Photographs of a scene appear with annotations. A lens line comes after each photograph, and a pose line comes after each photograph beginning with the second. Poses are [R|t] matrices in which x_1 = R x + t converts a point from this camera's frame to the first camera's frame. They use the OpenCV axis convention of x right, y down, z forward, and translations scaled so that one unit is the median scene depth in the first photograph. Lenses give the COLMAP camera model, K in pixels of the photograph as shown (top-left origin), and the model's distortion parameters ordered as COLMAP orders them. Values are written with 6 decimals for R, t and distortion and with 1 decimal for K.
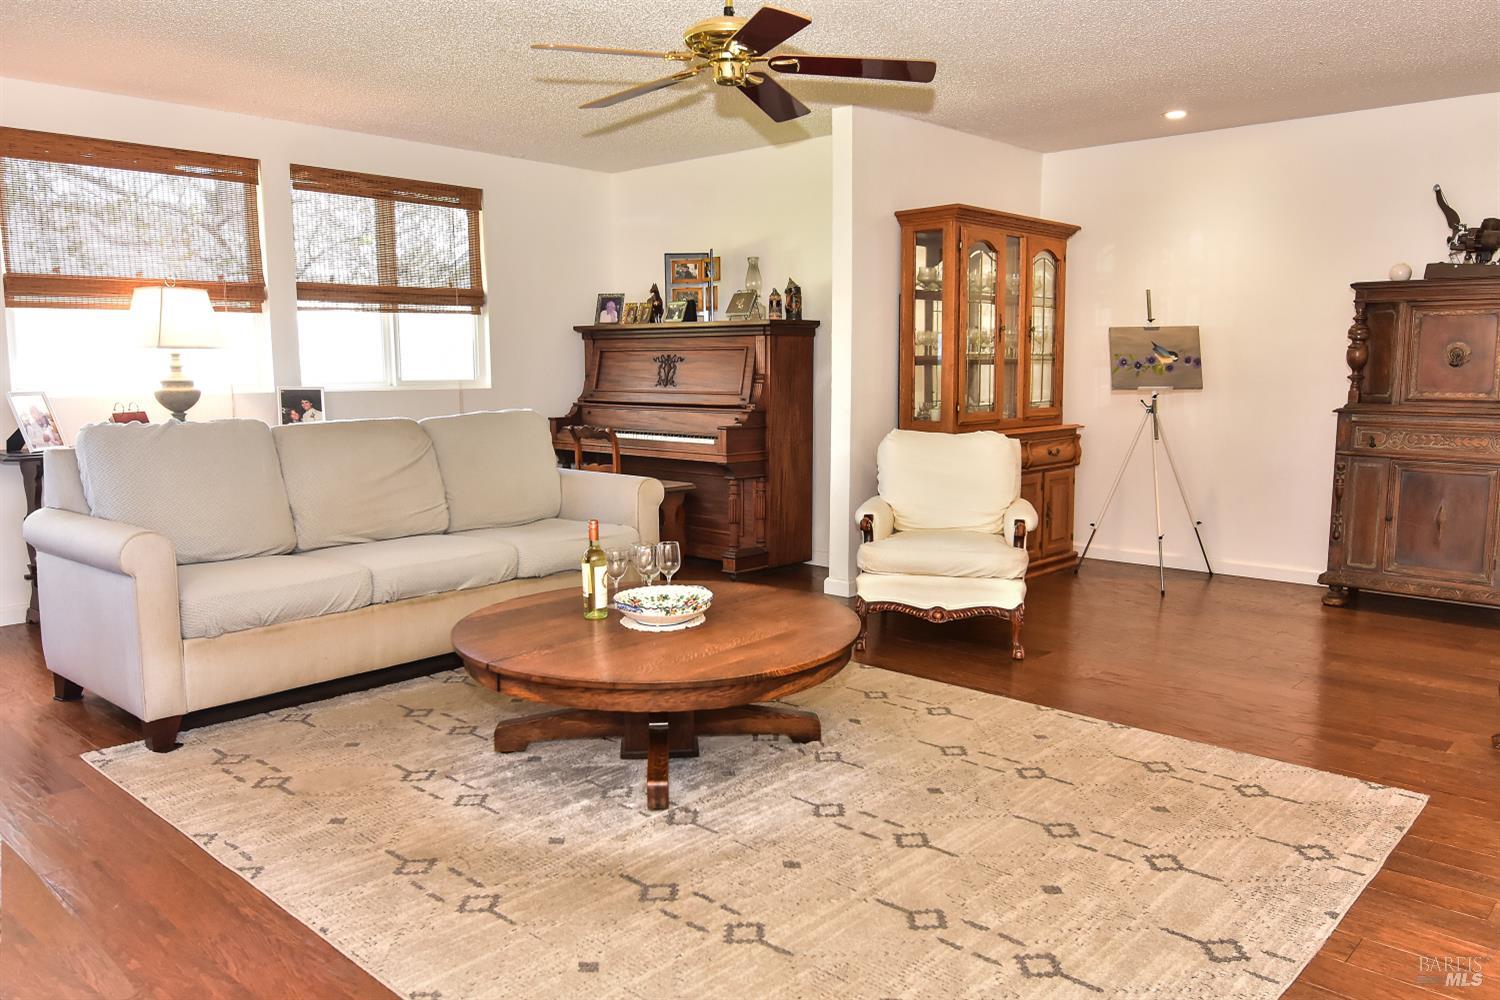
lens RADIAL K [[1119.1, 0, 754.7], [0, 1119.1, 502.3], [0, 0, 1]] dist [0.031035, -0.056133]
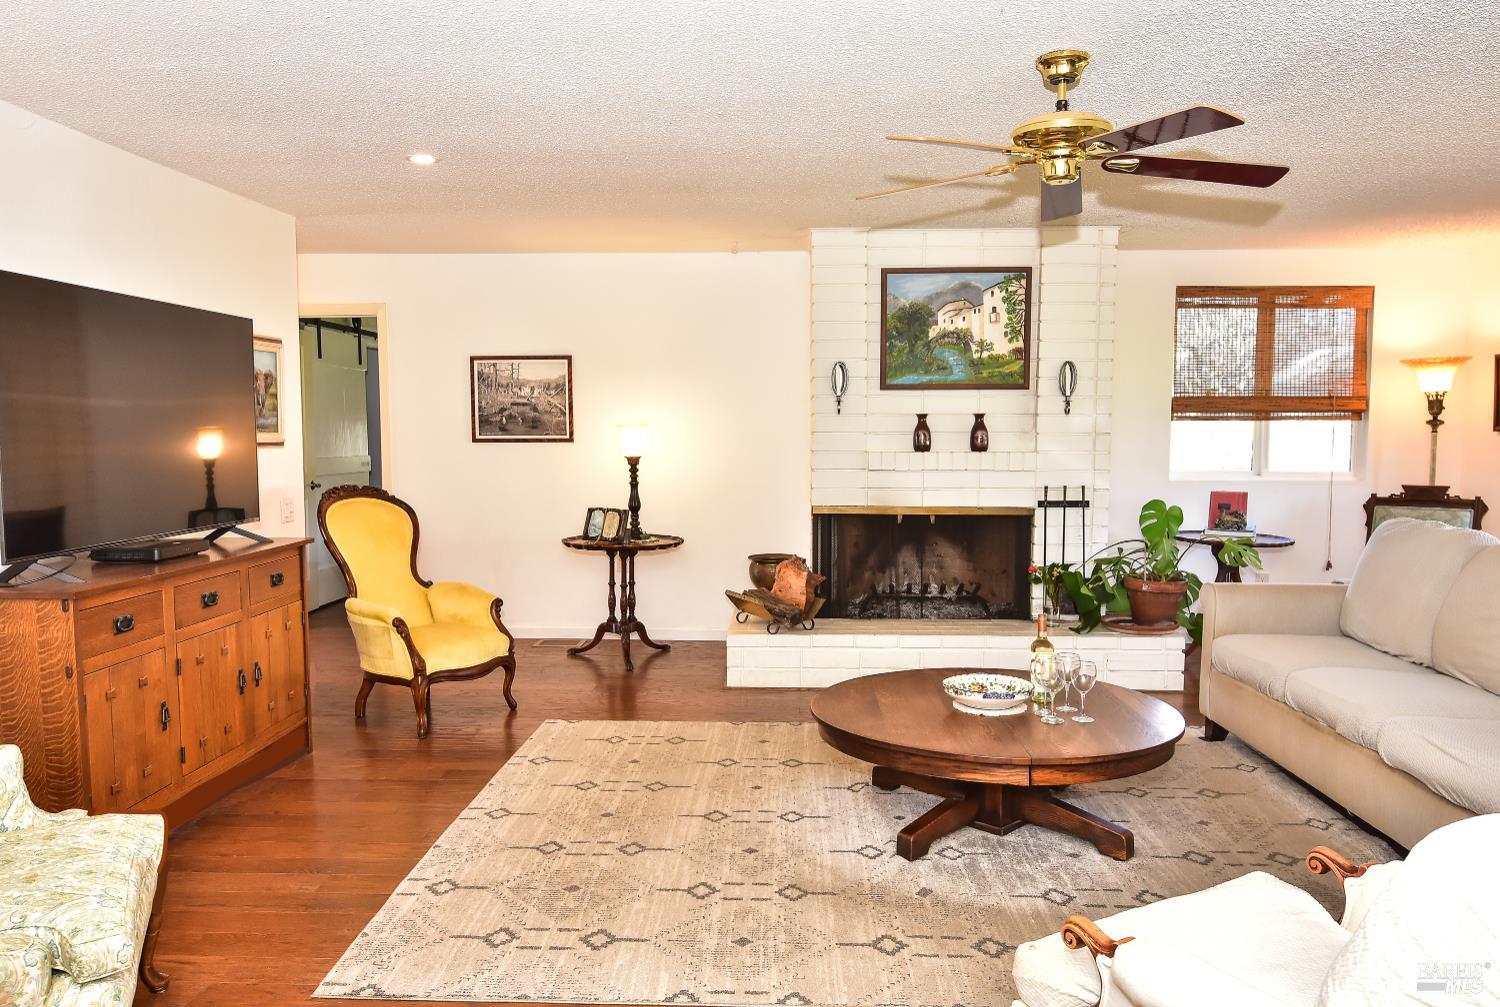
lens RADIAL K [[1069.0, 0, 748.9], [0, 1069.0, 506.5], [0, 0, 1]] dist [0.013538, -0.029099]
pose [[-0.764848, 0.050395, -0.642237, 0.589910], [-0.078922, 0.982096, 0.171052, -0.192808], [0.639358, 0.181515, -0.747177, 1.218747]]
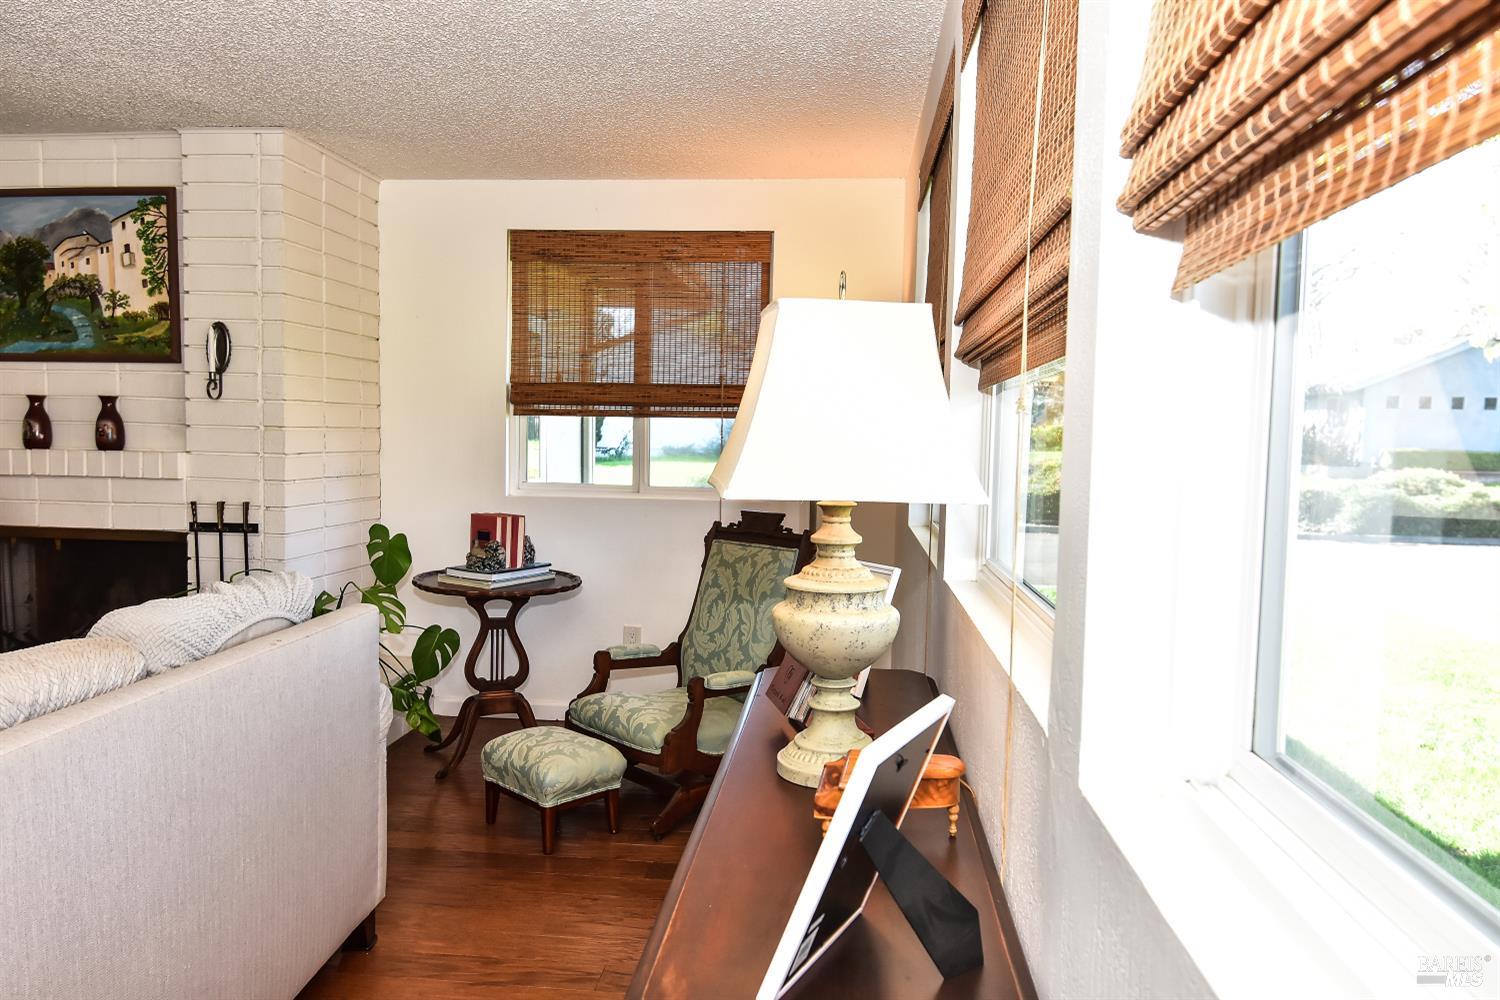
lens RADIAL K [[1053.4, 0, 754.1], [0, 1053.4, 500.1], [0, 0, 1]] dist [0.026729, -0.049030]
pose [[-0.794323, 0.028394, -0.606831, -0.364903], [-0.091773, 0.981834, 0.166069, -0.216802], [0.600523, 0.187604, -0.777288, 1.456340]]
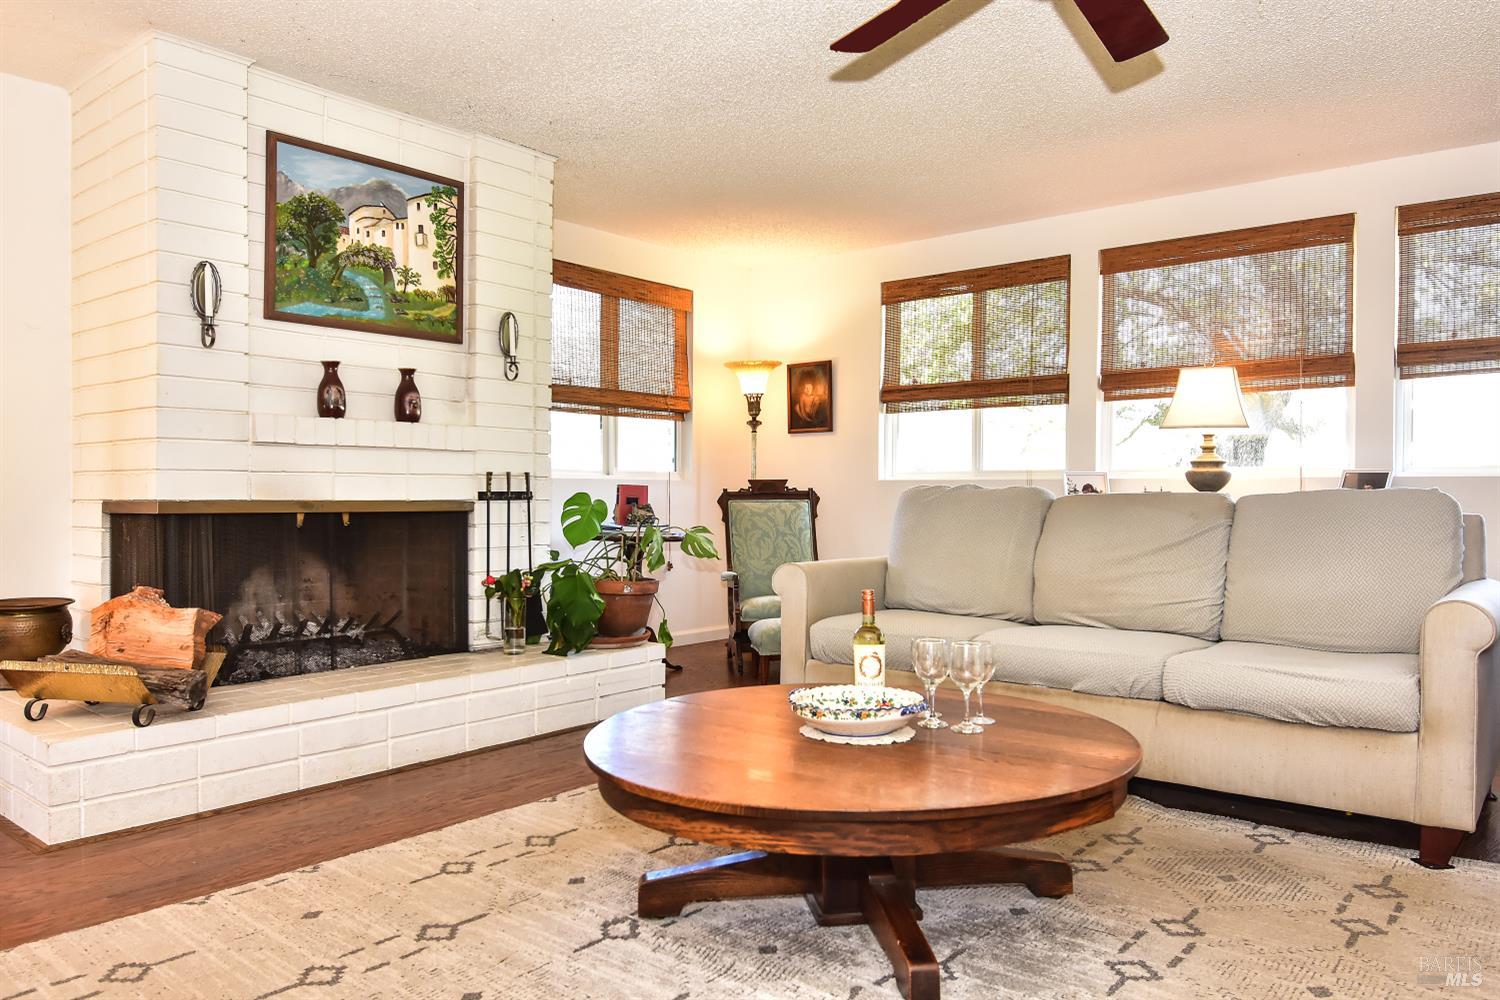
lens RADIAL K [[1053.4, 0, 754.1], [0, 1053.4, 500.1], [0, 0, 1]] dist [0.026729, -0.049030]
pose [[0.054409, 0.010561, -0.998463, 0.465639], [-0.129151, 0.991619, 0.003450, -0.030965], [0.990131, 0.128764, 0.055316, 0.660934]]
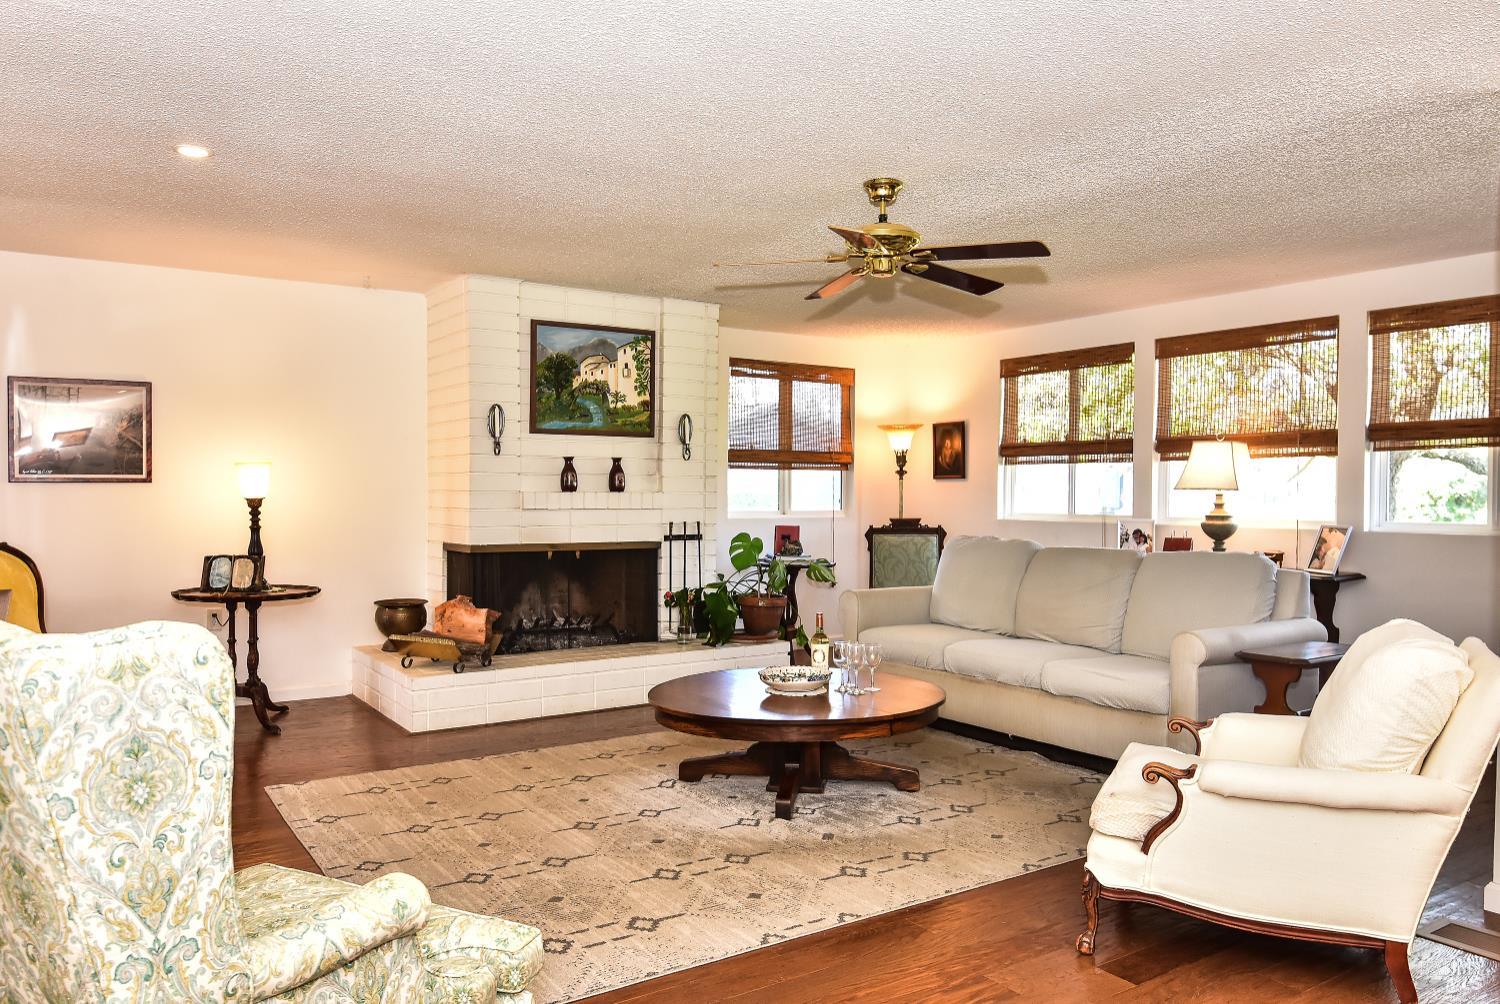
lens RADIAL K [[1078.7, 0, 754.6], [0, 1078.7, 504.5], [0, 0, 1]] dist [0.020398, -0.043332]
pose [[-0.235925, 0.014546, -0.971662, 0.909224], [-0.126265, 0.990953, 0.045492, -0.129810], [0.963533, 0.133420, -0.231954, 0.927254]]
